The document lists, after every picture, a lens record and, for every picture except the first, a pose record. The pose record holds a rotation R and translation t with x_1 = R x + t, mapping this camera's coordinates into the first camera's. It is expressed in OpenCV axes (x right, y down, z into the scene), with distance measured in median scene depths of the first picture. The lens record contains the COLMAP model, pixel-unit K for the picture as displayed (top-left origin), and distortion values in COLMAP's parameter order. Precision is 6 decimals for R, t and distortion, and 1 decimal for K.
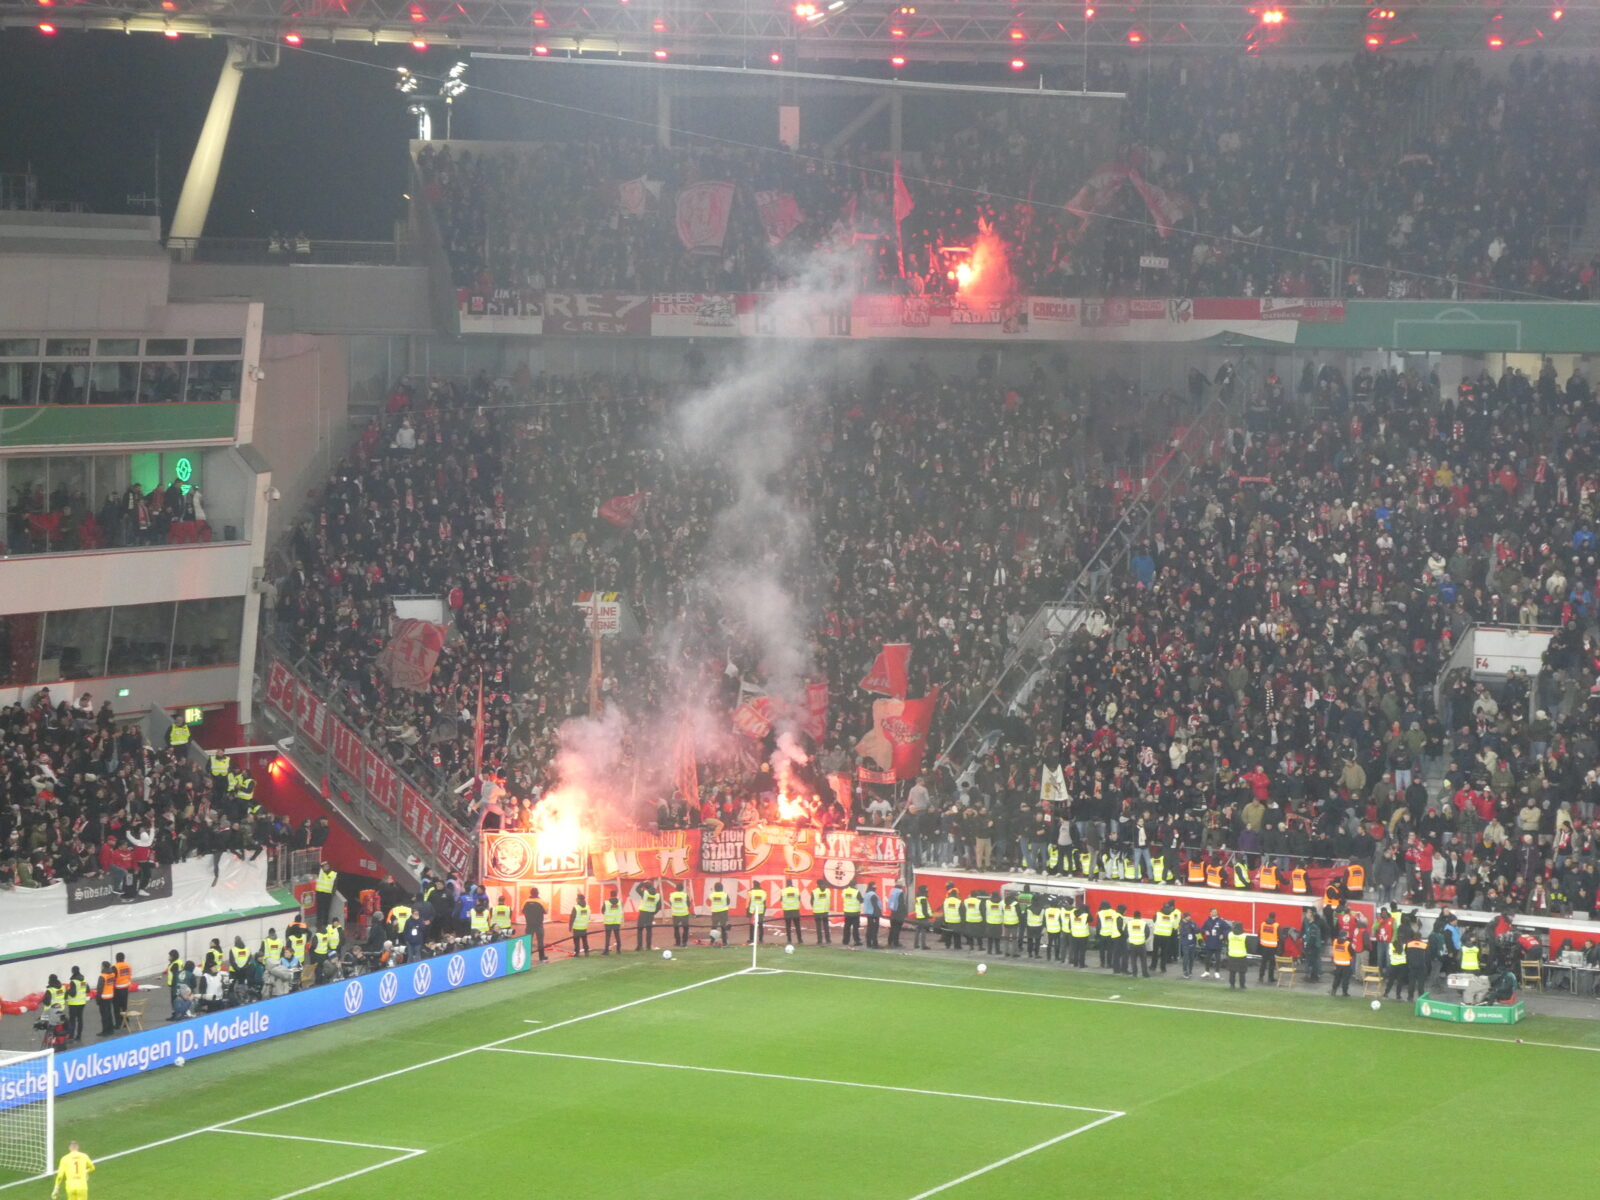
lens RADIAL K [[4513.6, 0, 865.4], [0, 4513.6, 605.3], [0, 0, 1]] dist [0.387613, -1.880674]
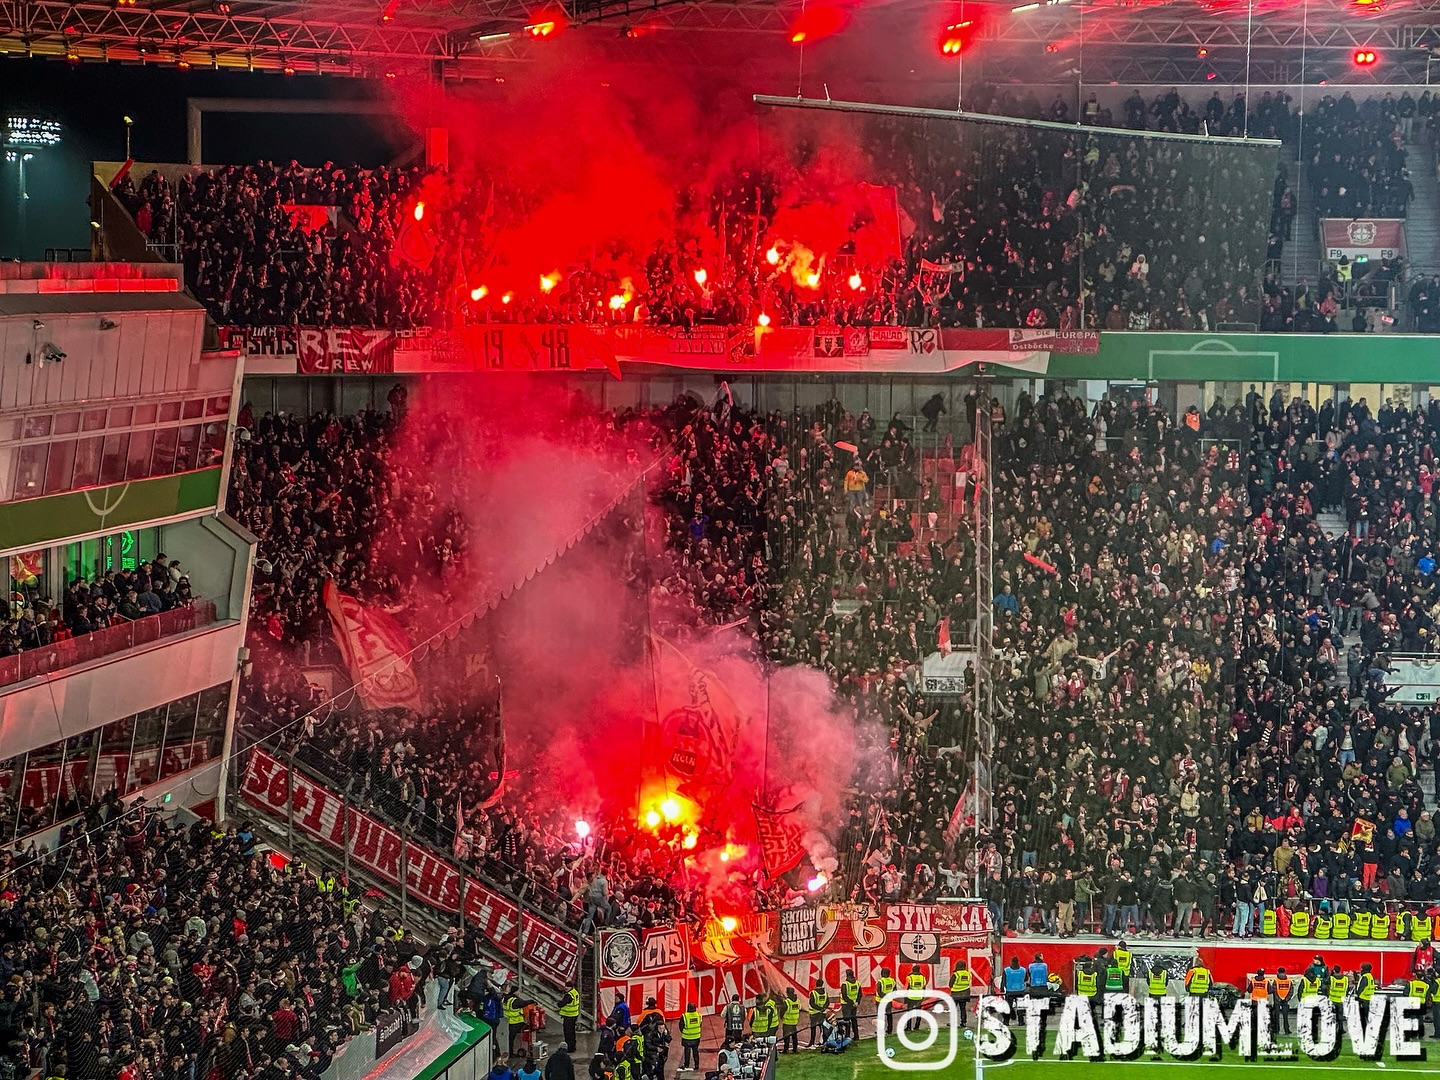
lens RADIAL K [[4275.7, 0, 720.0], [0, 4275.7, 540.0], [0, 0, 1]] dist [-0.009517, 0.535924]
pose [[0.909608, -0.030336, 0.414358, -0.401360], [0.029983, 0.999523, 0.007357, -0.033432], [-0.414383, 0.005732, 0.910084, 0.187708]]
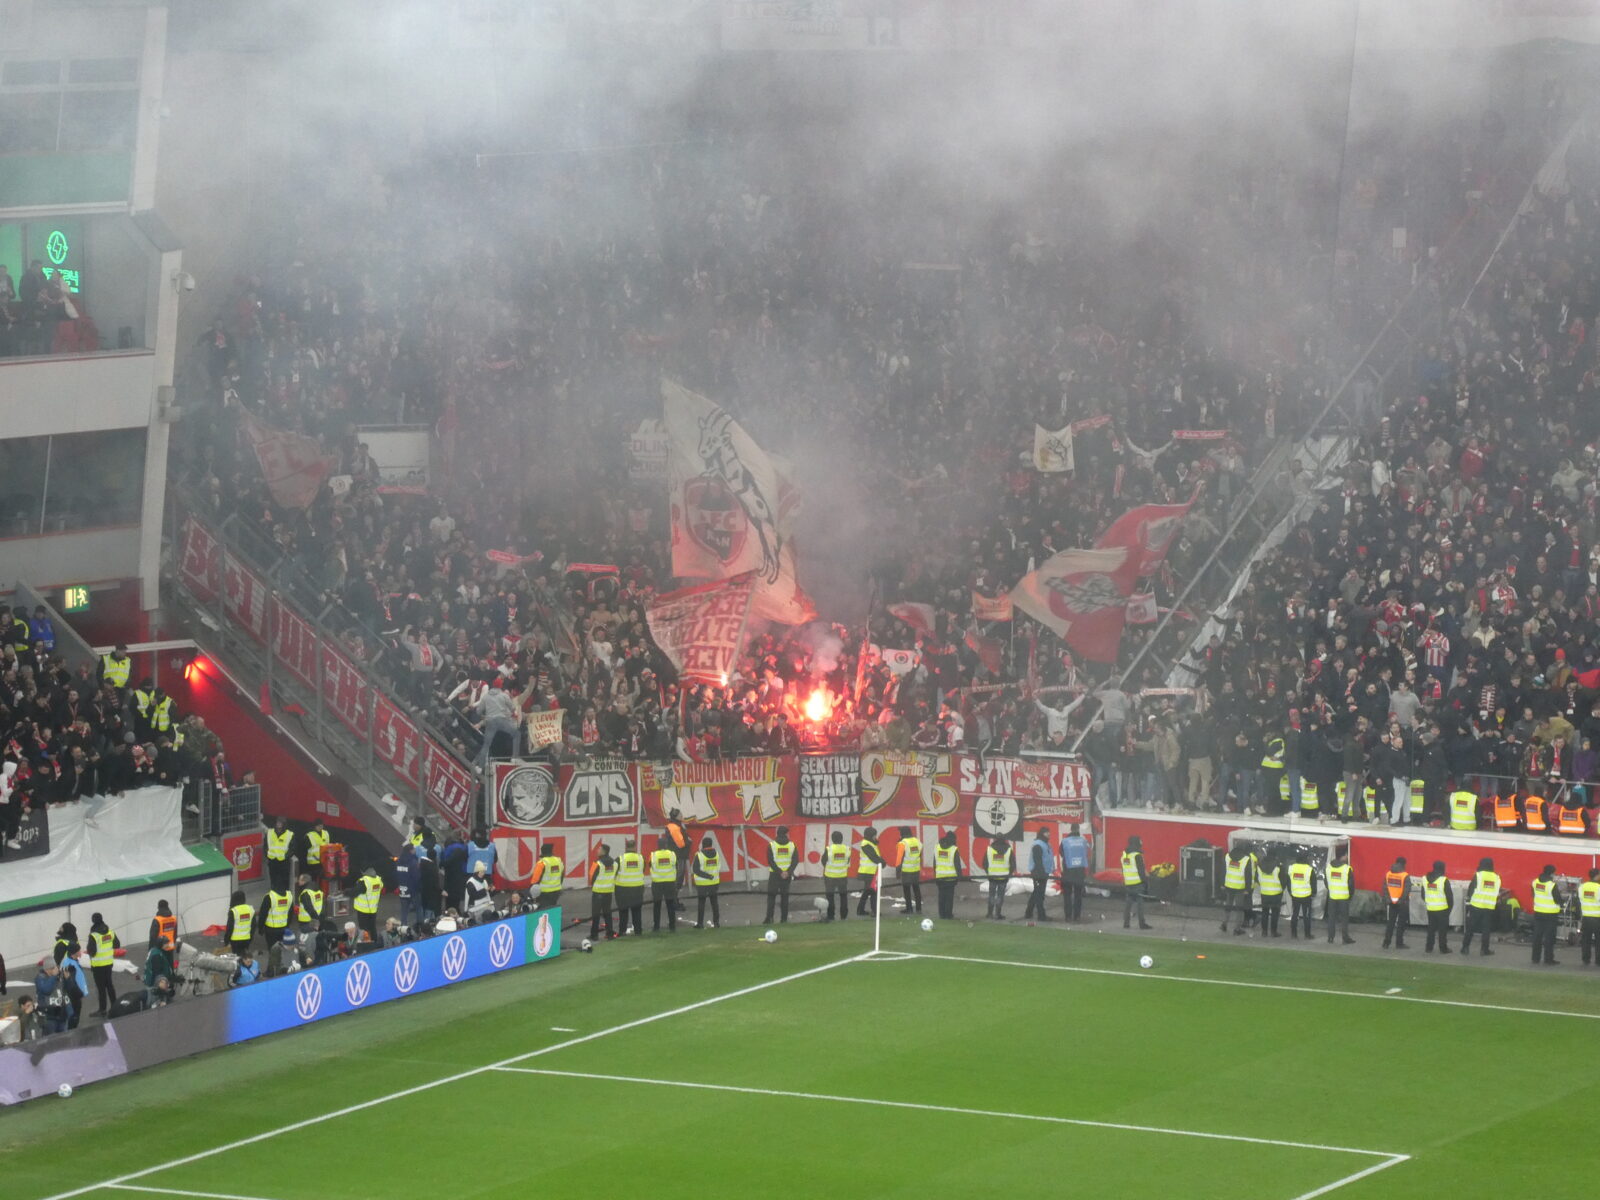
lens RADIAL K [[6338.5, 0, 880.4], [0, 6338.5, 598.8], [0, 0, 1]] dist [0.852831, -7.399433]
pose [[0.999706, -0.007894, -0.022922, -0.000992], [0.008462, 0.999656, 0.024819, 0.000812], [0.022718, -0.025006, 0.999429, 0.013736]]
